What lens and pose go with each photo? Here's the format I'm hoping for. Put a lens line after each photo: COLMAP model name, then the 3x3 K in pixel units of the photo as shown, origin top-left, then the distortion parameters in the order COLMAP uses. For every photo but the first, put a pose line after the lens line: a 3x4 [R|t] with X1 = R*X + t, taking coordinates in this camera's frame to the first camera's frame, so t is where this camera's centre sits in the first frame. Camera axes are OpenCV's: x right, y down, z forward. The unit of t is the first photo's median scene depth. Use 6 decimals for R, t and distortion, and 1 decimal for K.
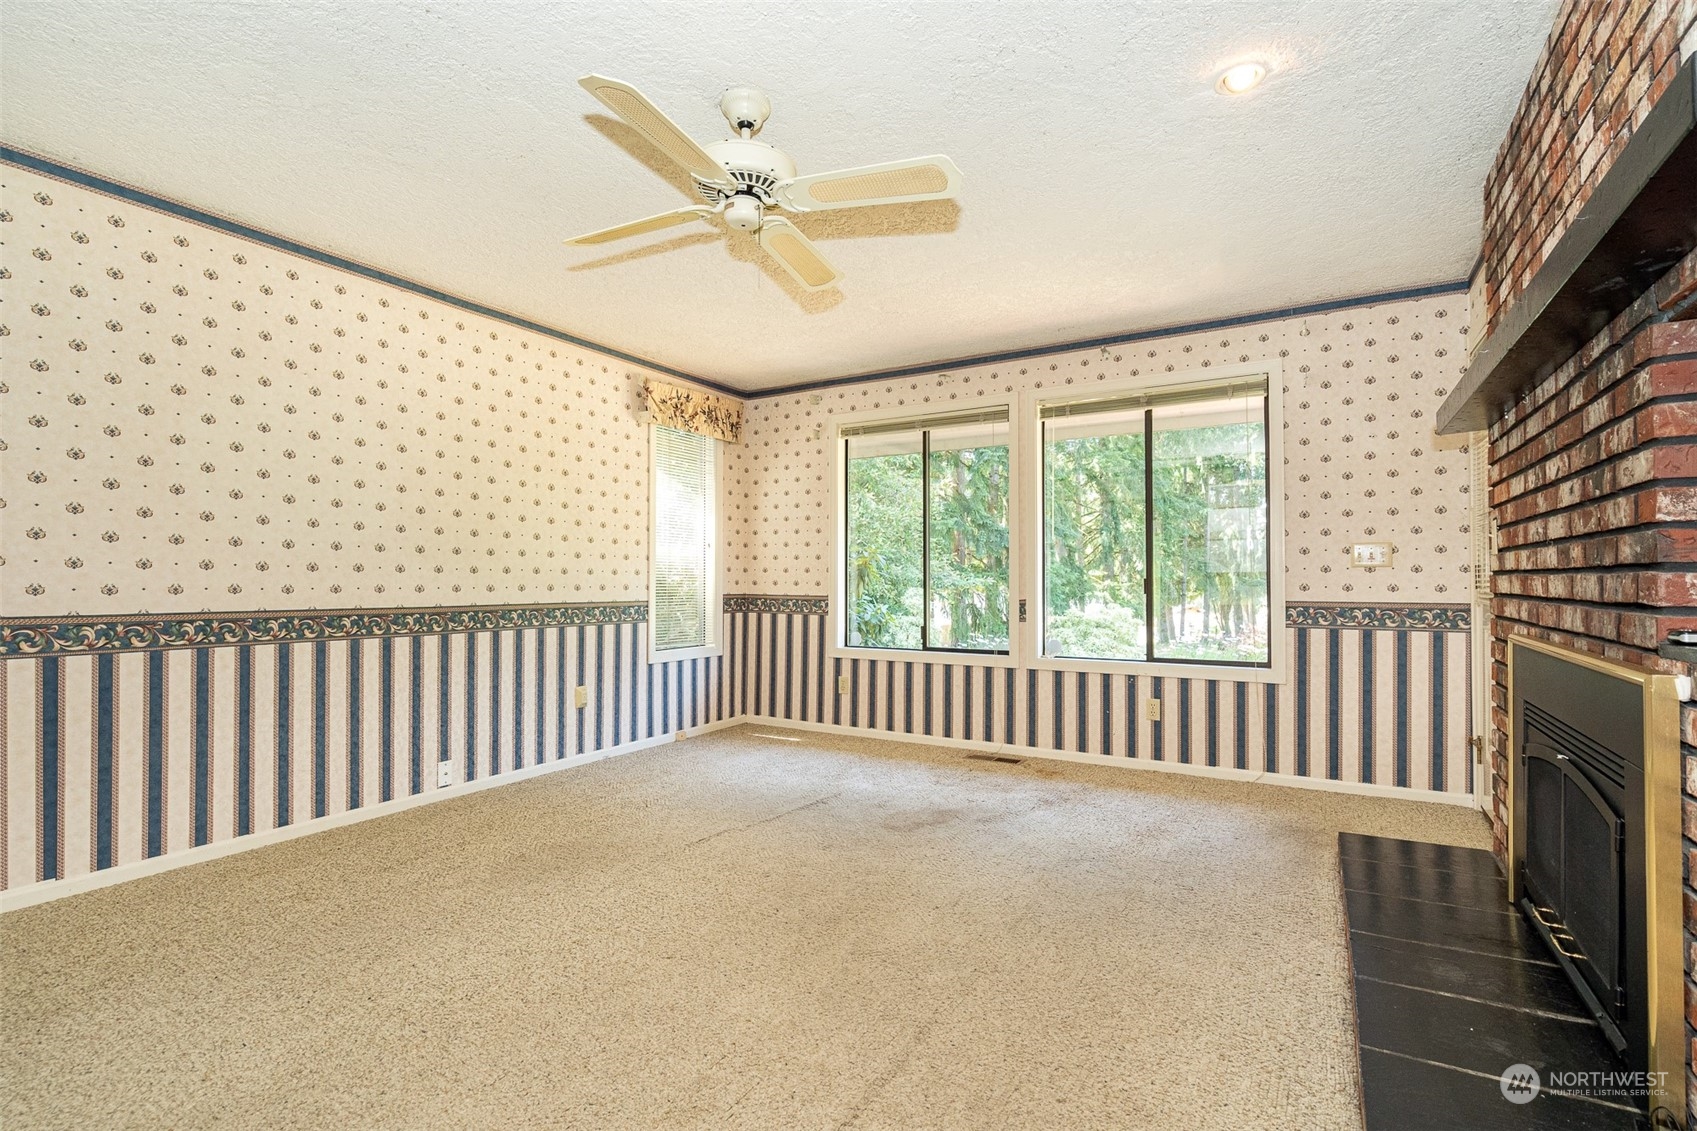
lens RADIAL K [[776.9, 0, 853.4], [0, 776.9, 570.2], [0, 0, 1]] dist [0.004692, 0.001134]
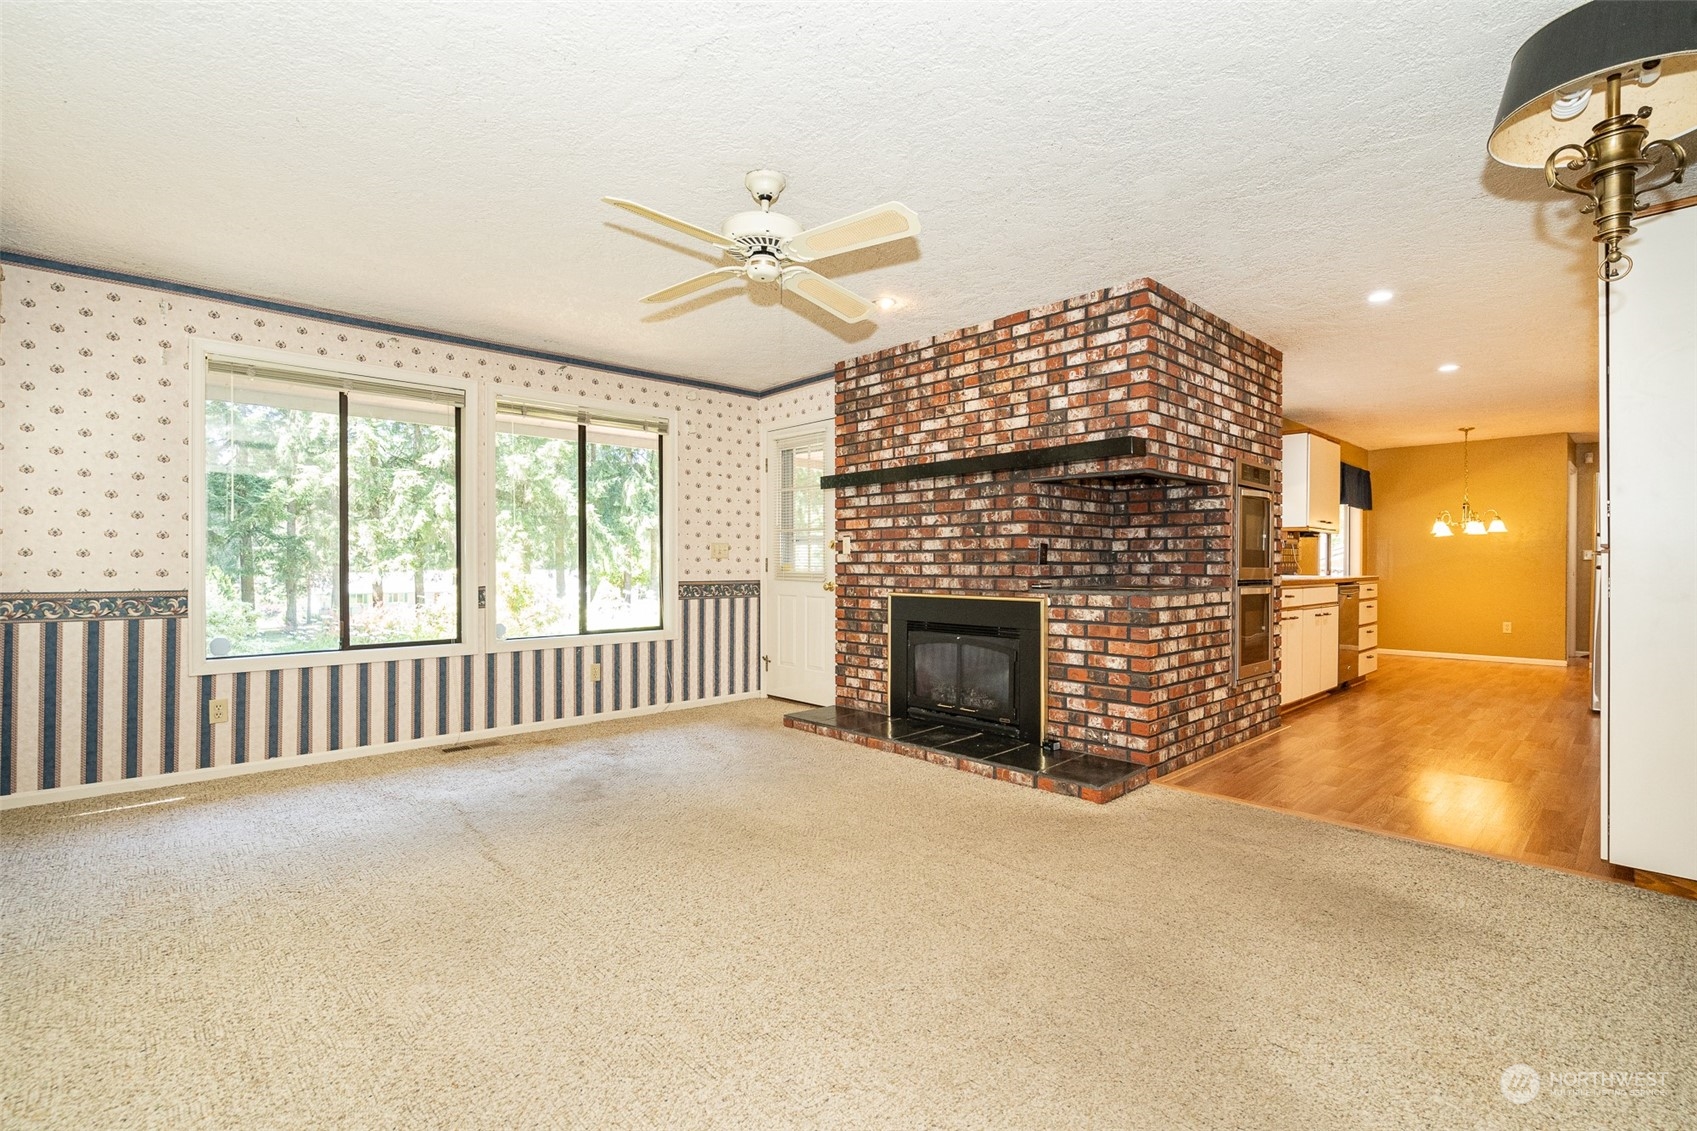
lens RADIAL K [[776.9, 0, 837.5], [0, 776.9, 574.6], [0, 0, 1]] dist [0.004692, 0.001134]
pose [[0.280816, -0.014630, 0.959650, -0.658481], [-0.013715, 0.999721, 0.019255, -0.004061], [-0.959664, -0.018568, 0.280537, 0.277419]]
